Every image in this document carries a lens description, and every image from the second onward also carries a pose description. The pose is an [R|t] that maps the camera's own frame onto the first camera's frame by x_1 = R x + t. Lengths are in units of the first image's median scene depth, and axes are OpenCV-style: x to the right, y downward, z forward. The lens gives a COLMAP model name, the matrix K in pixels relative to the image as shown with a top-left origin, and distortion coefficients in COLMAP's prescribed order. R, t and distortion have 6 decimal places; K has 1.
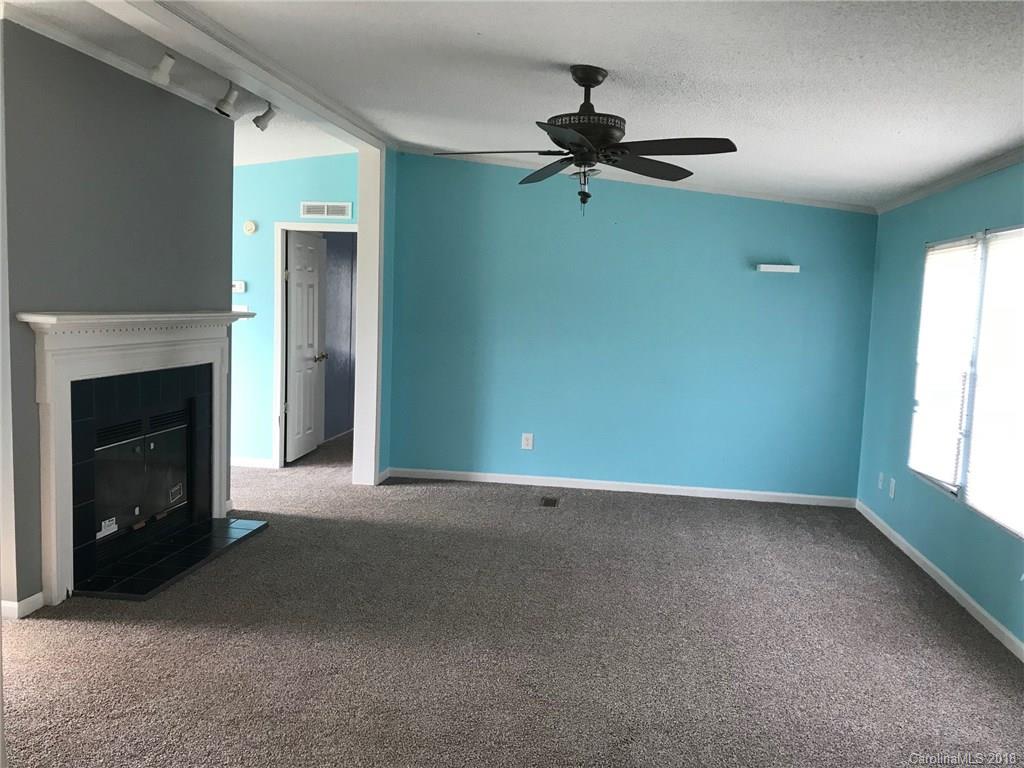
lens RADIAL K [[831.8, 0, 511.6], [0, 831.8, 378.8], [0, 0, 1]] dist [0.016908, -0.039195]
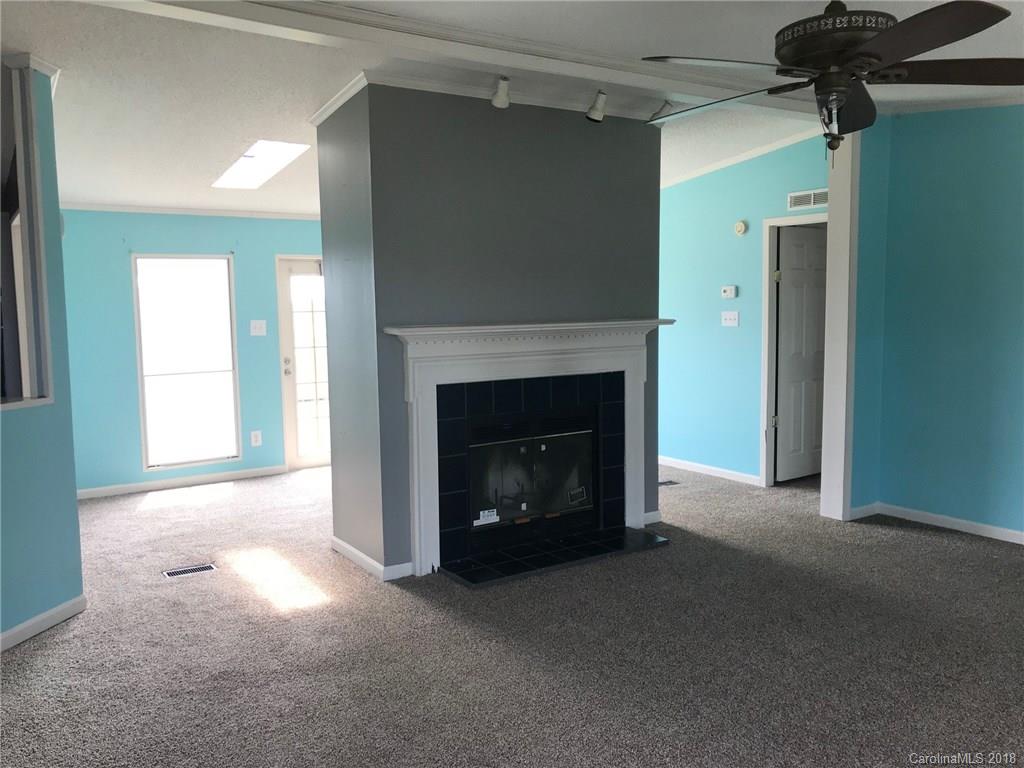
lens RADIAL K [[831.8, 0, 512.2], [0, 831.8, 381.6], [0, 0, 1]] dist [0.016908, -0.039195]
pose [[0.658025, 0.028130, -0.752471, 0.327725], [-0.031459, 0.999456, 0.009853, -0.012789], [0.752339, 0.017188, 0.658552, 0.262860]]
